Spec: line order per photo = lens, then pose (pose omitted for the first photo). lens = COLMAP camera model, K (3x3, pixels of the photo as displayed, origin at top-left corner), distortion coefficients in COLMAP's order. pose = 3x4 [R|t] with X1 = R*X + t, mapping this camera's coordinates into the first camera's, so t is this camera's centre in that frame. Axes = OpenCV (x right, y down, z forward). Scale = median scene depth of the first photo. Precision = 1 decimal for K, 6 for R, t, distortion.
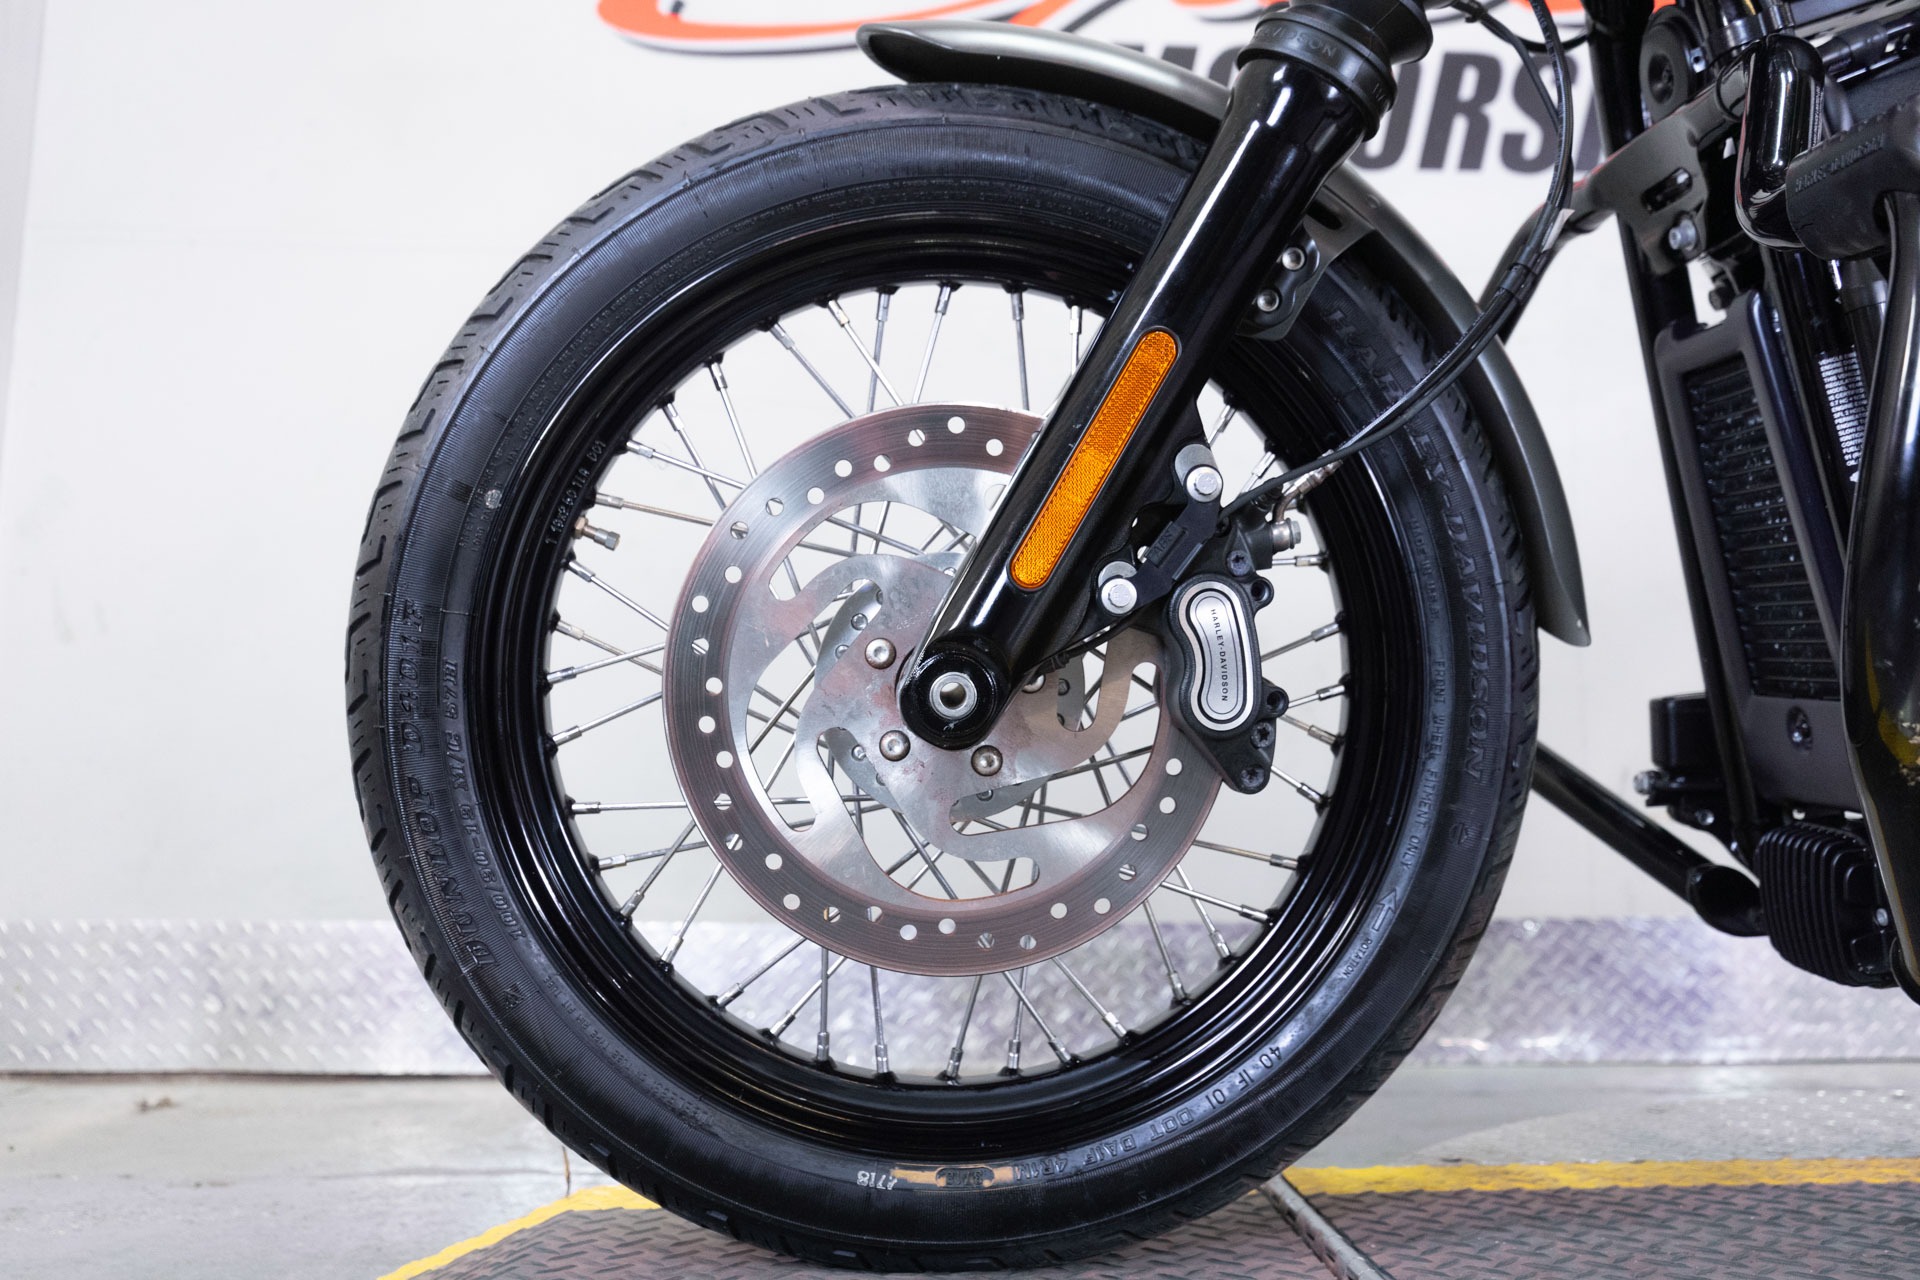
lens RADIAL K [[1701.1, 0, 968.9], [0, 1701.1, 644.0], [0, 0, 1]] dist [0.001280, 0.016568]
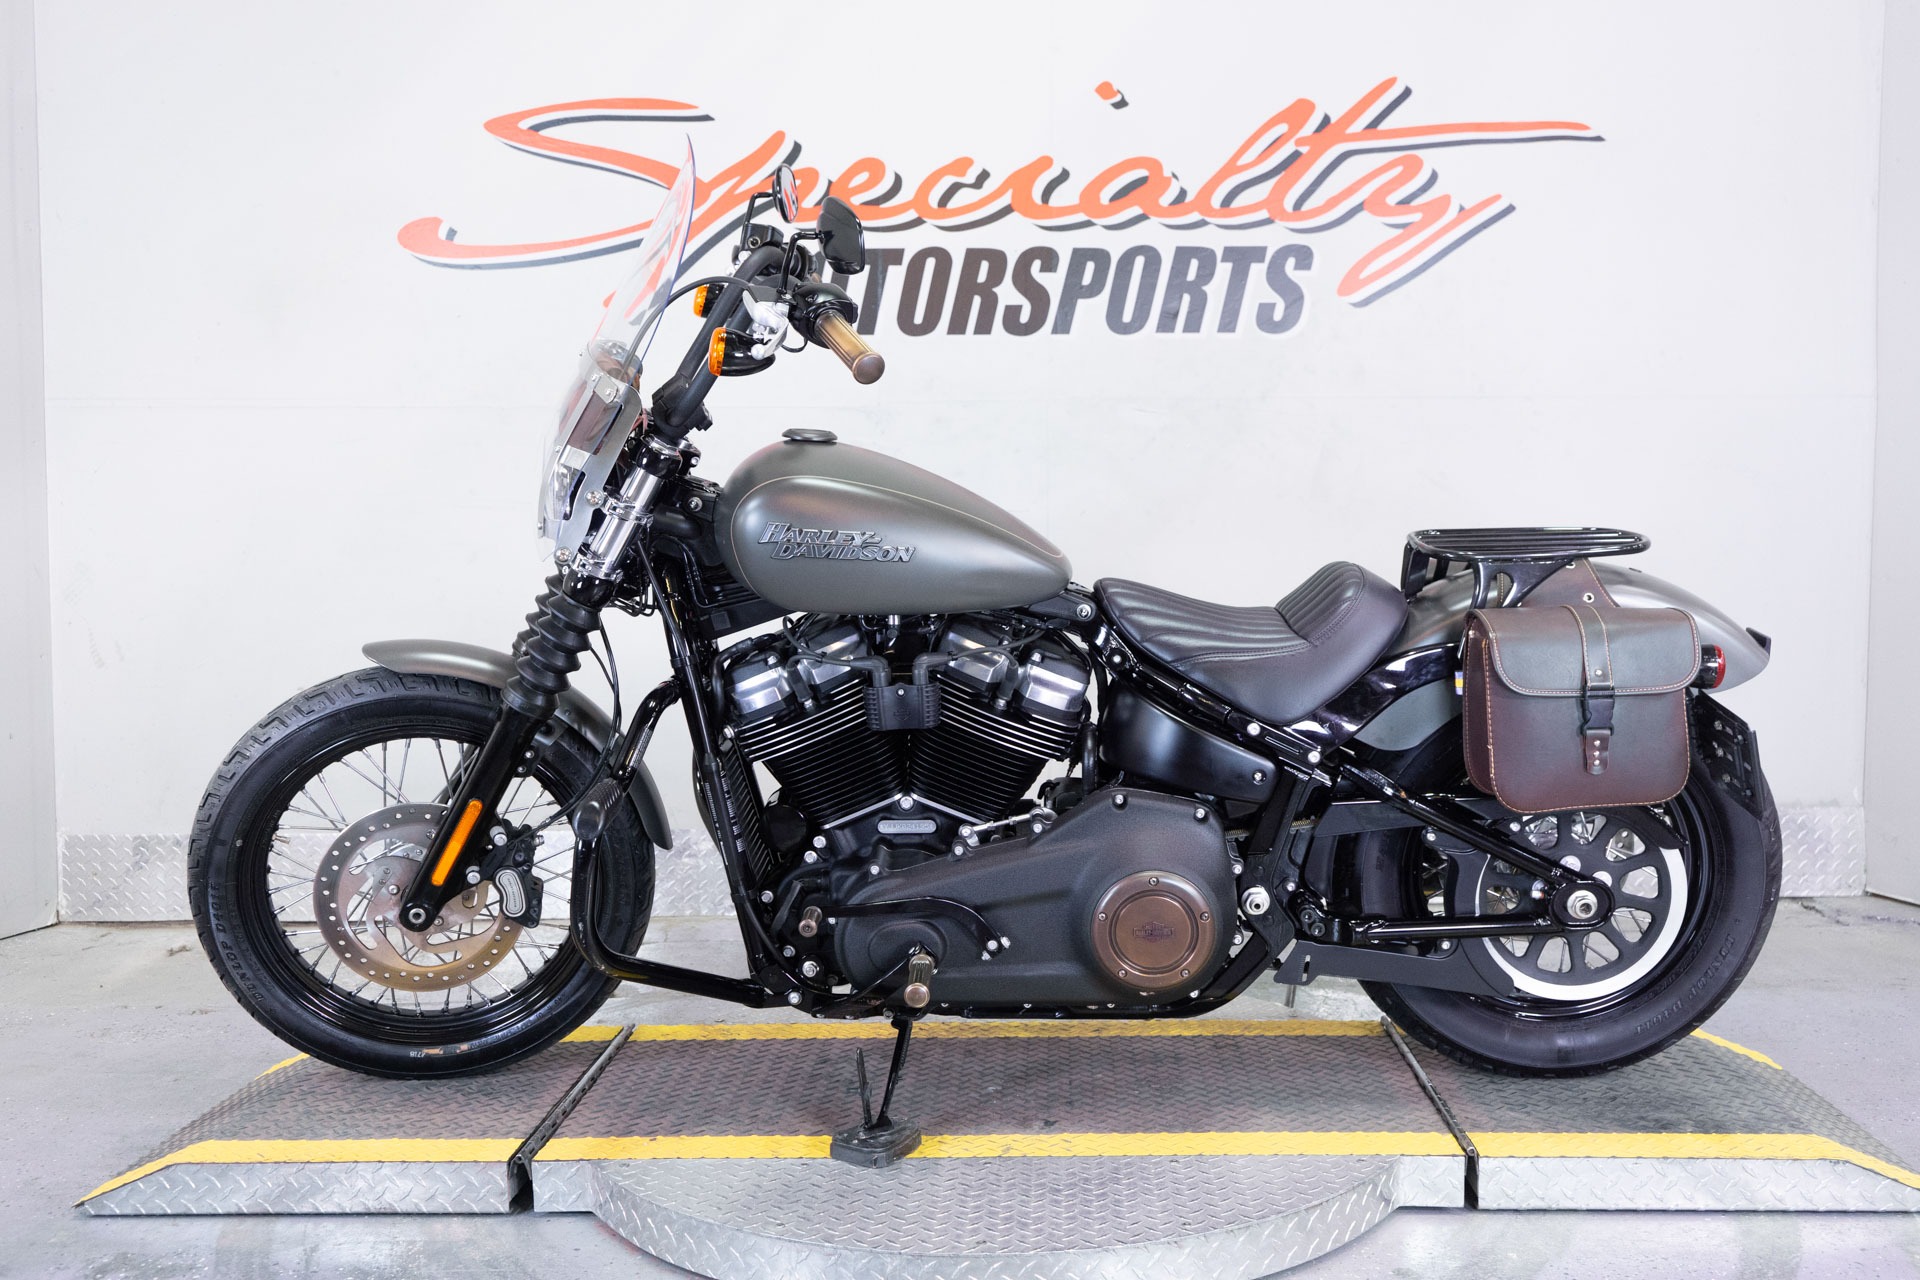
lens RADIAL K [[1778.7, 0, 964.1], [0, 1778.7, 641.0], [0, 0, 1]] dist [0.014815, 0.000000]
pose [[0.998766, -0.010420, -0.048561, 0.938465], [0.019417, 0.981844, 0.188691, -0.823694], [0.045714, -0.189401, 0.980835, -1.566170]]
